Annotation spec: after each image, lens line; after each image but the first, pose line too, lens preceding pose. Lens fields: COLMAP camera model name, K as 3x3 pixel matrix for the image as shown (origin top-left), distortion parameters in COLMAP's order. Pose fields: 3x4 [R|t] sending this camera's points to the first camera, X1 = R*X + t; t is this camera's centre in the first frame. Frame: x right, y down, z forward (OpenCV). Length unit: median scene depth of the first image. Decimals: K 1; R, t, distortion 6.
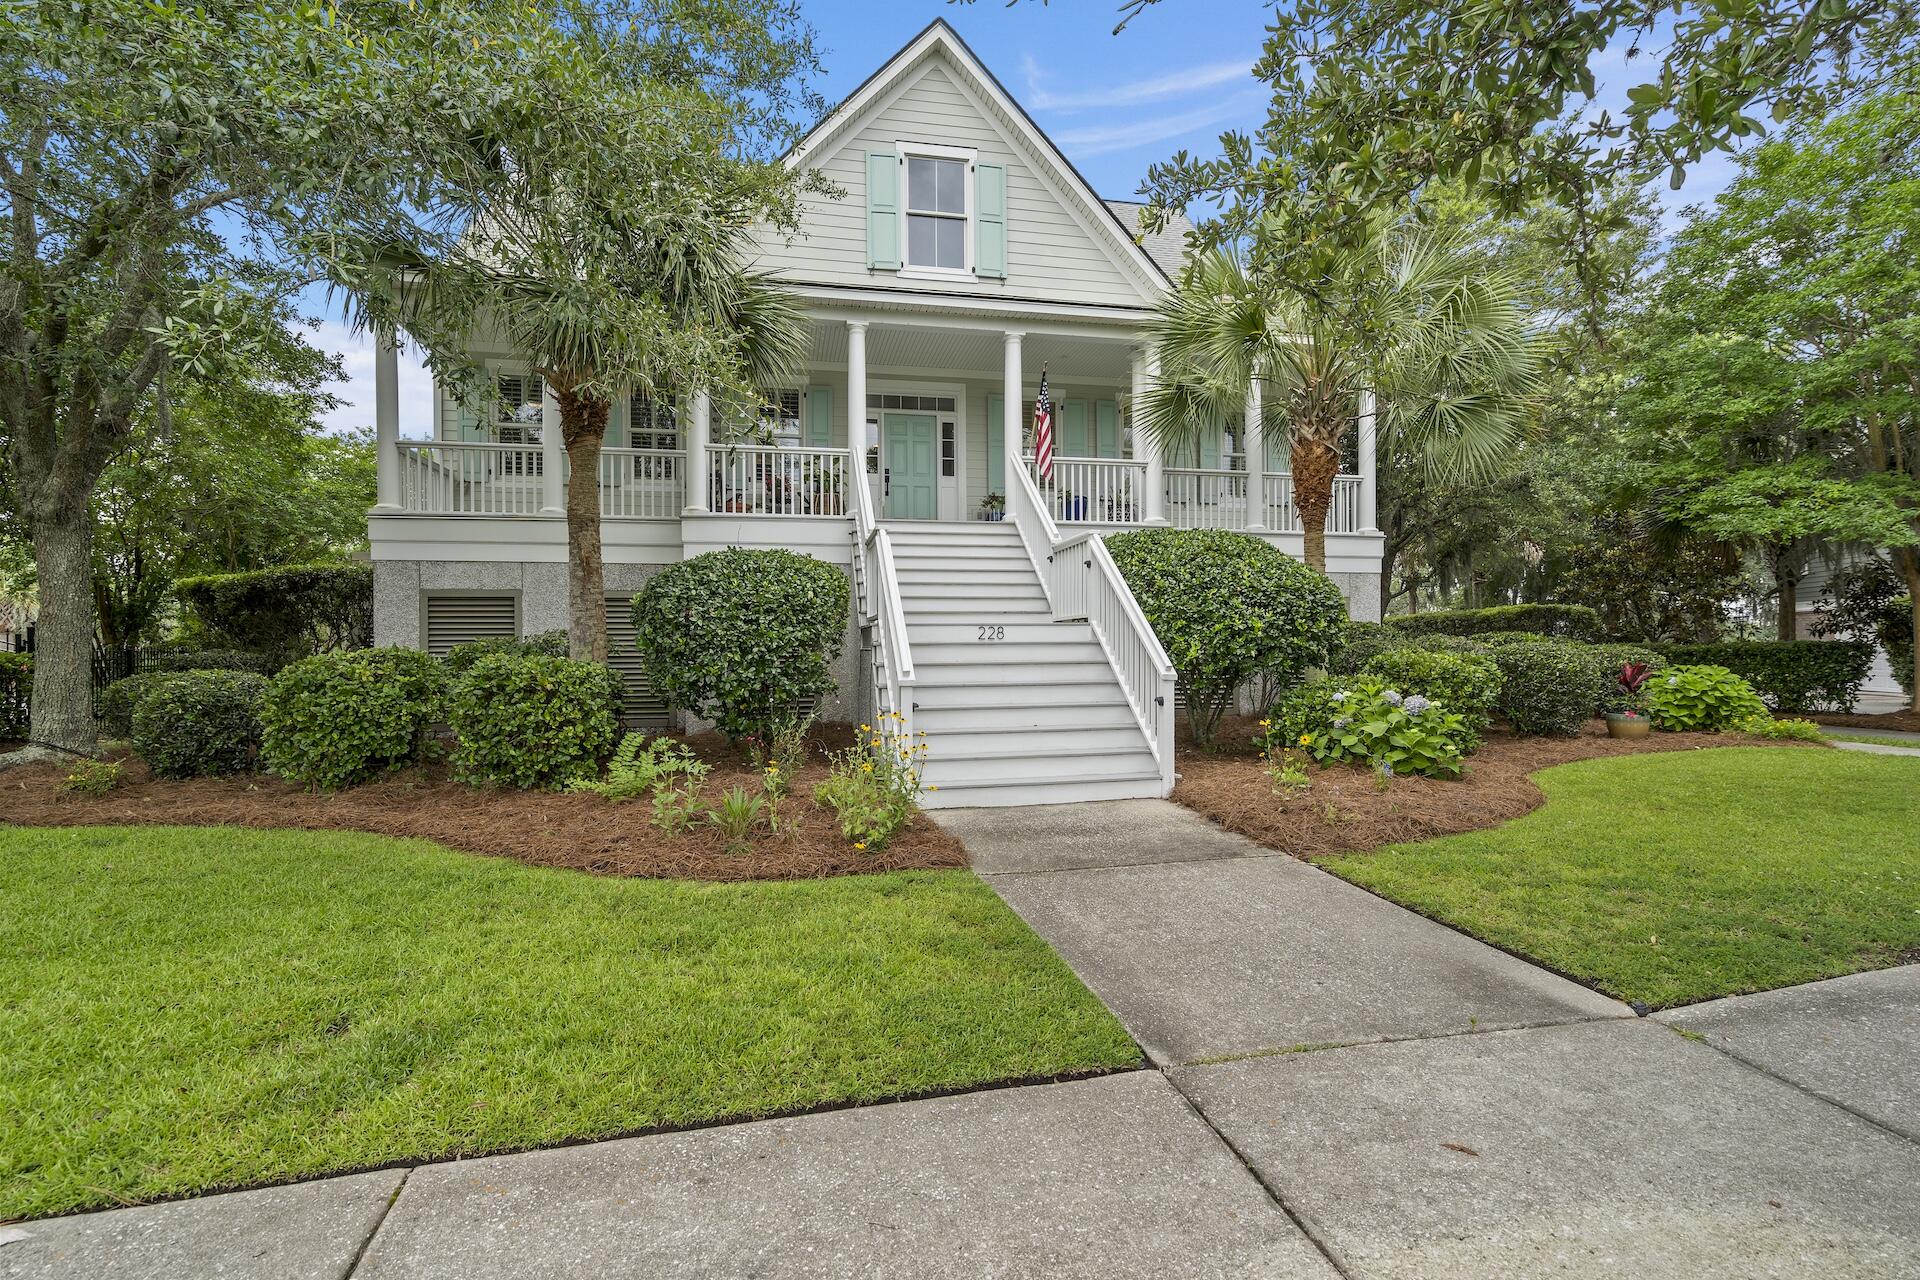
lens RADIAL K [[869.9, 0, 955.2], [0, 869.9, 644.0], [0, 0, 1]] dist [-0.009582, 0.003311]
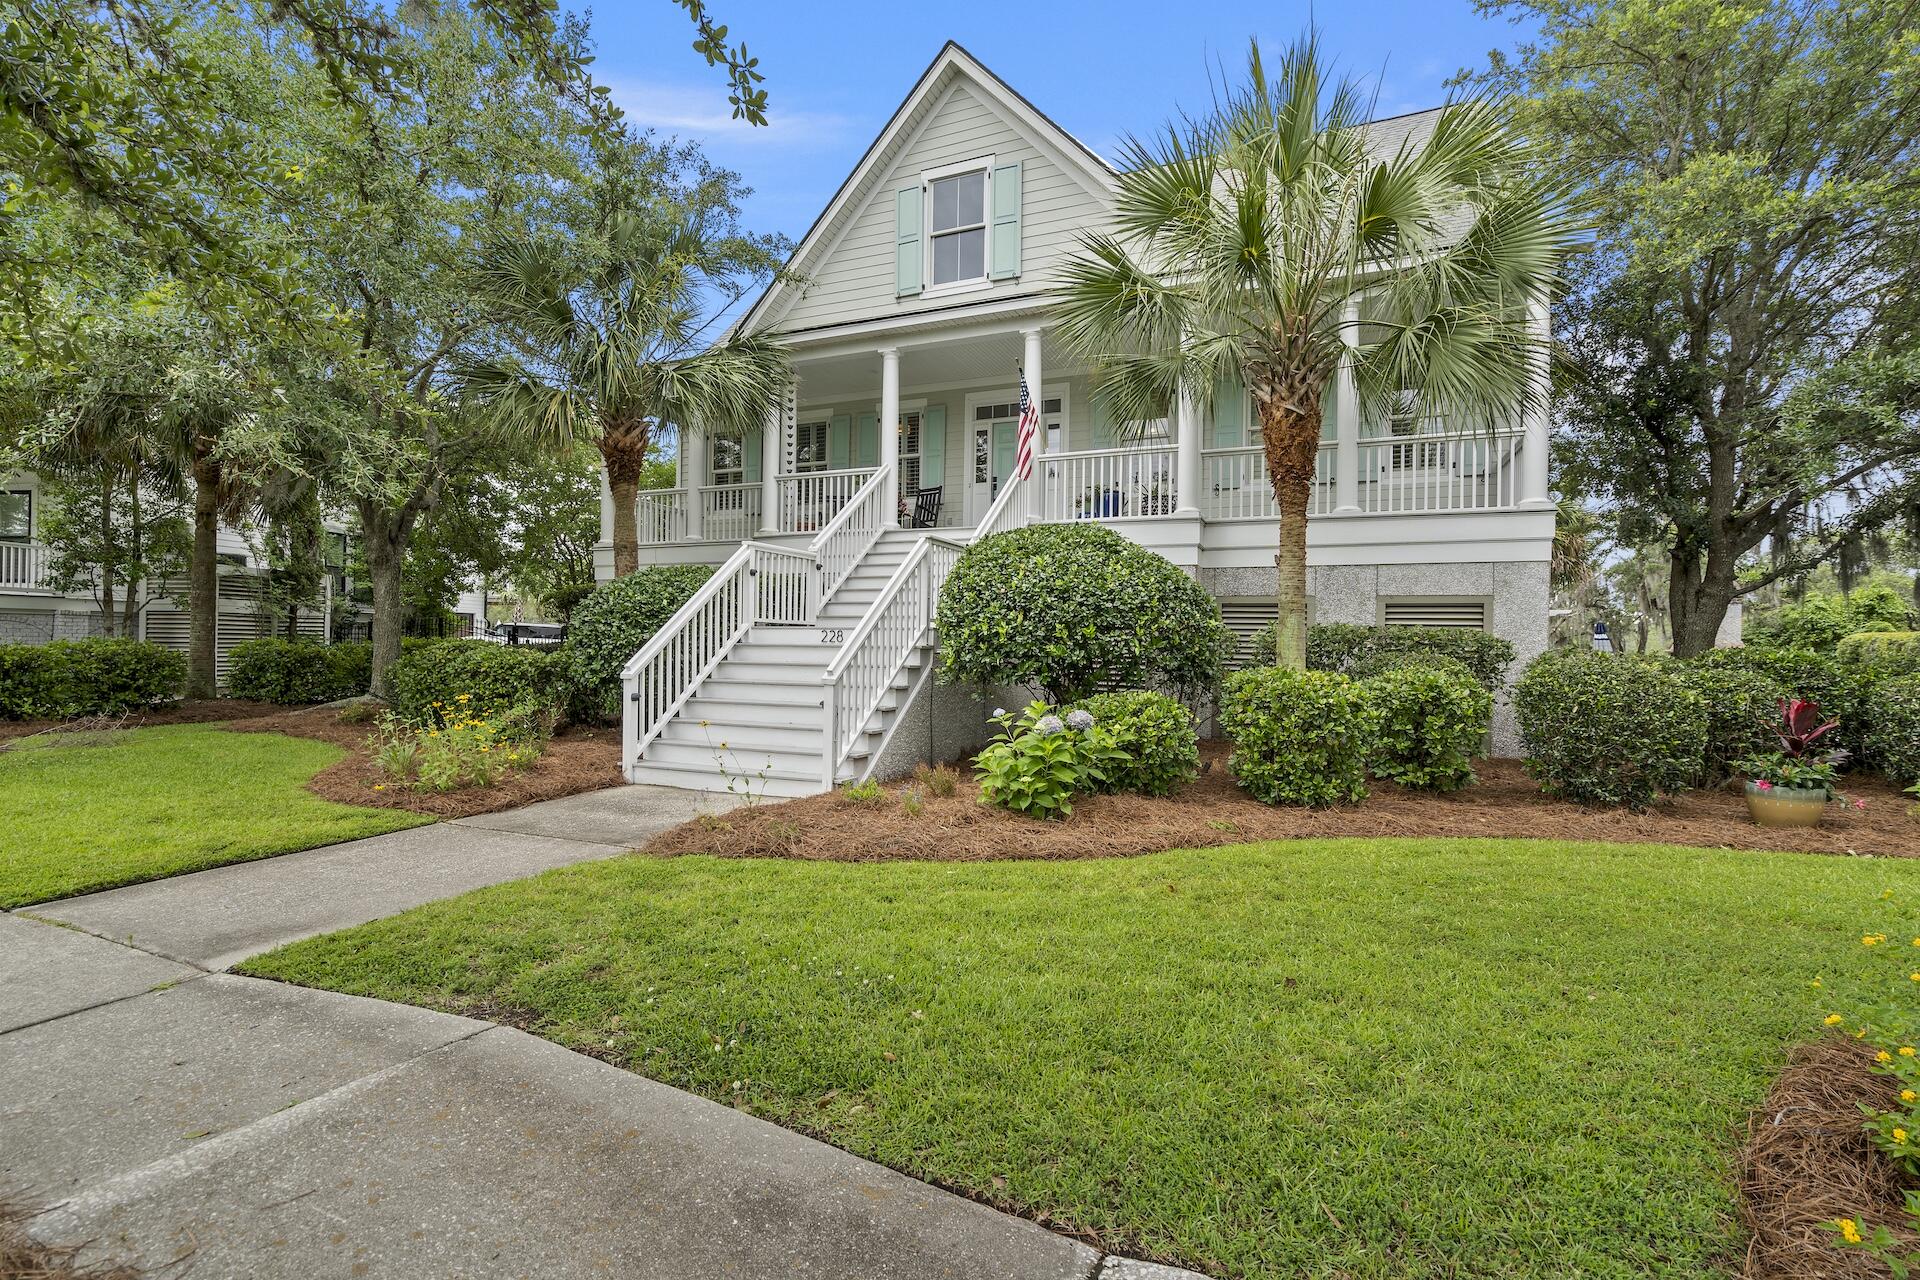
lens RADIAL K [[869.9, 0, 955.7], [0, 869.9, 643.4], [0, 0, 1]] dist [-0.009582, 0.003311]
pose [[0.821437, 0.017316, -0.570036, 0.622660], [-0.019346, 0.999810, 0.002492, -0.007642], [0.569971, 0.008981, 0.821616, 0.170258]]
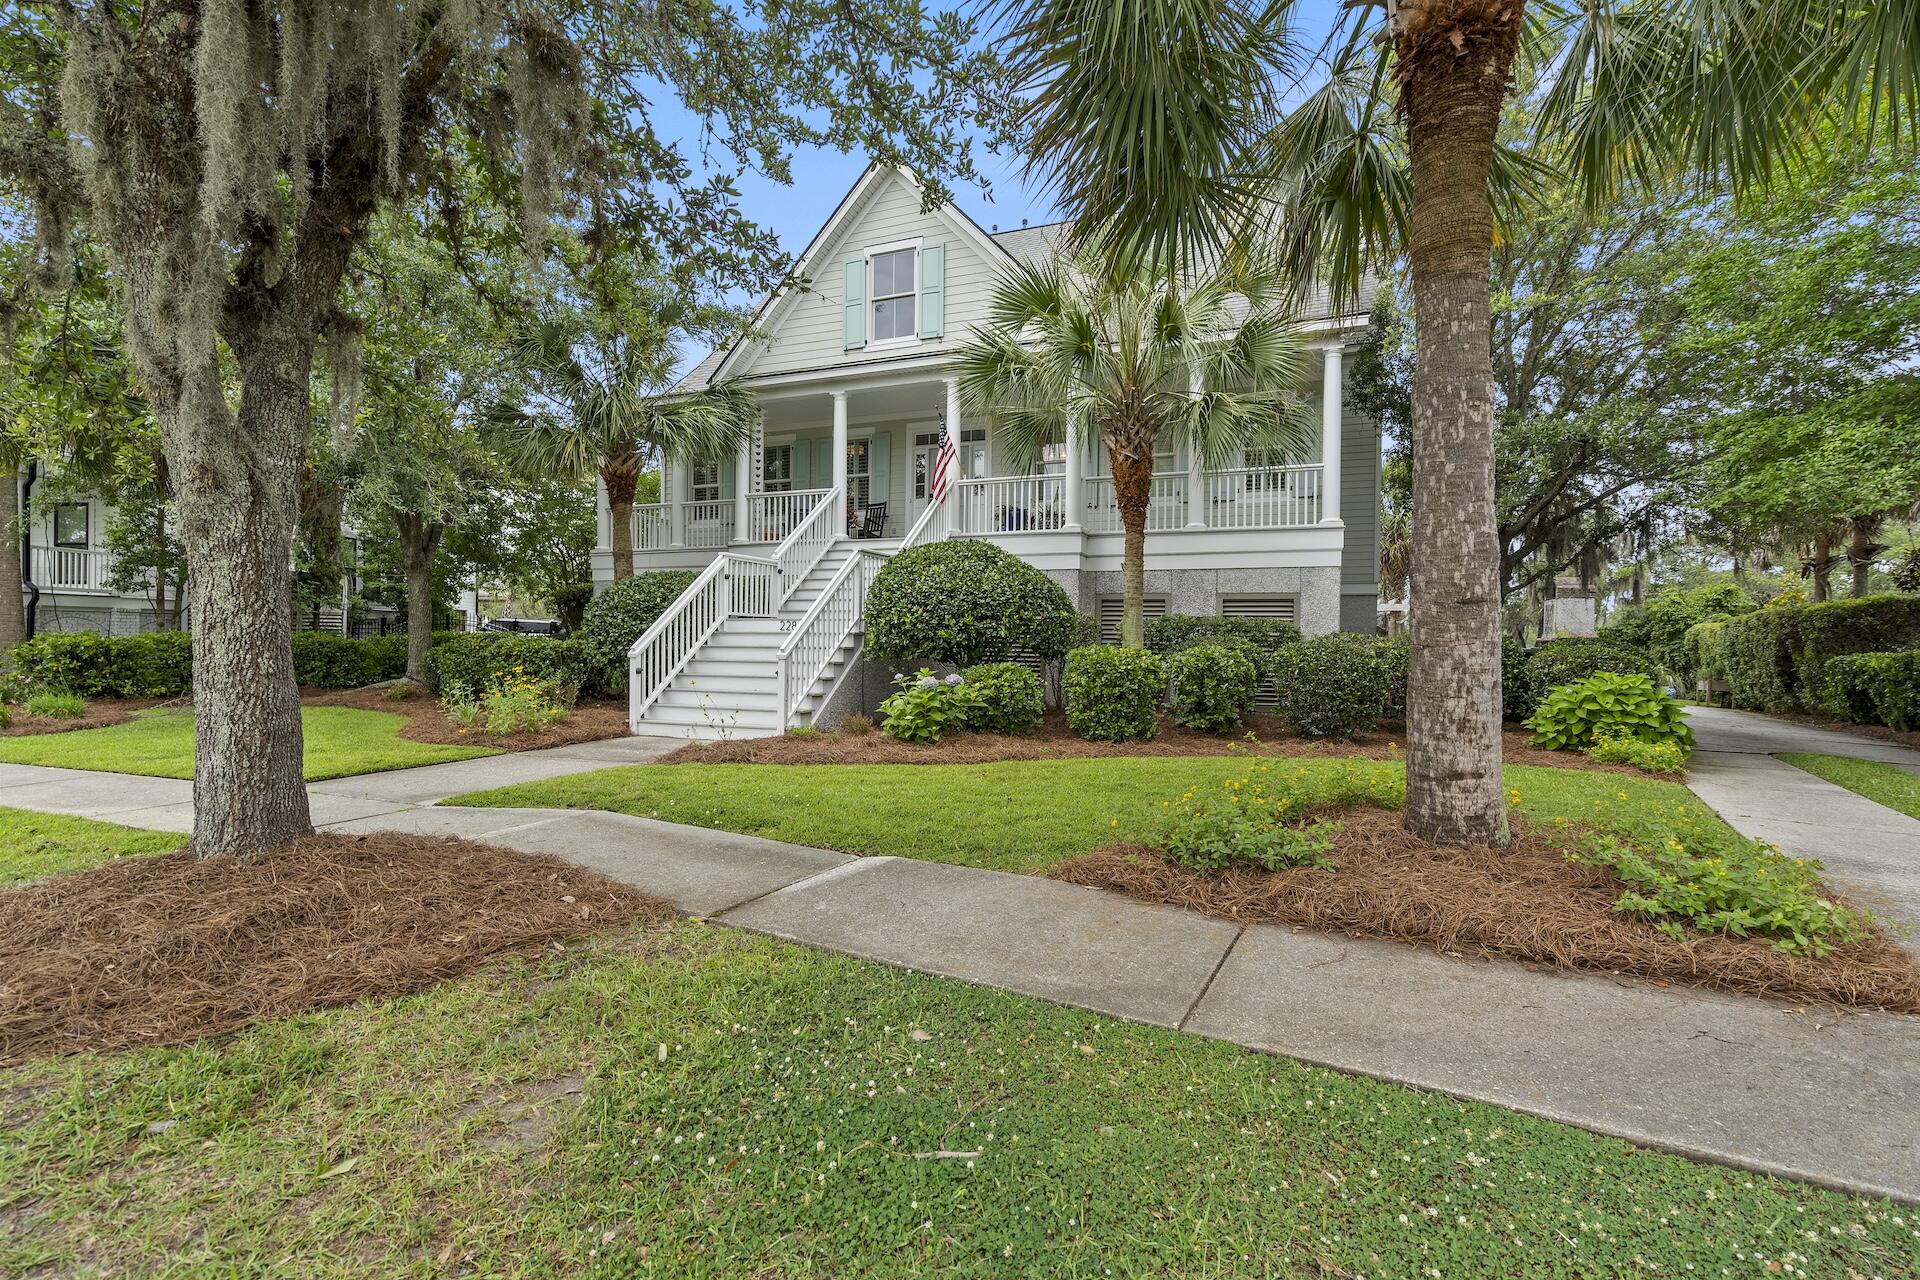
lens RADIAL K [[869.9, 0, 956.5], [0, 869.9, 644.5], [0, 0, 1]] dist [-0.009582, 0.003311]
pose [[0.835855, 0.017290, -0.548678, 0.827768], [-0.015241, 0.999849, 0.008289, 0.001492], [0.548739, 0.001434, 0.835993, -0.009981]]
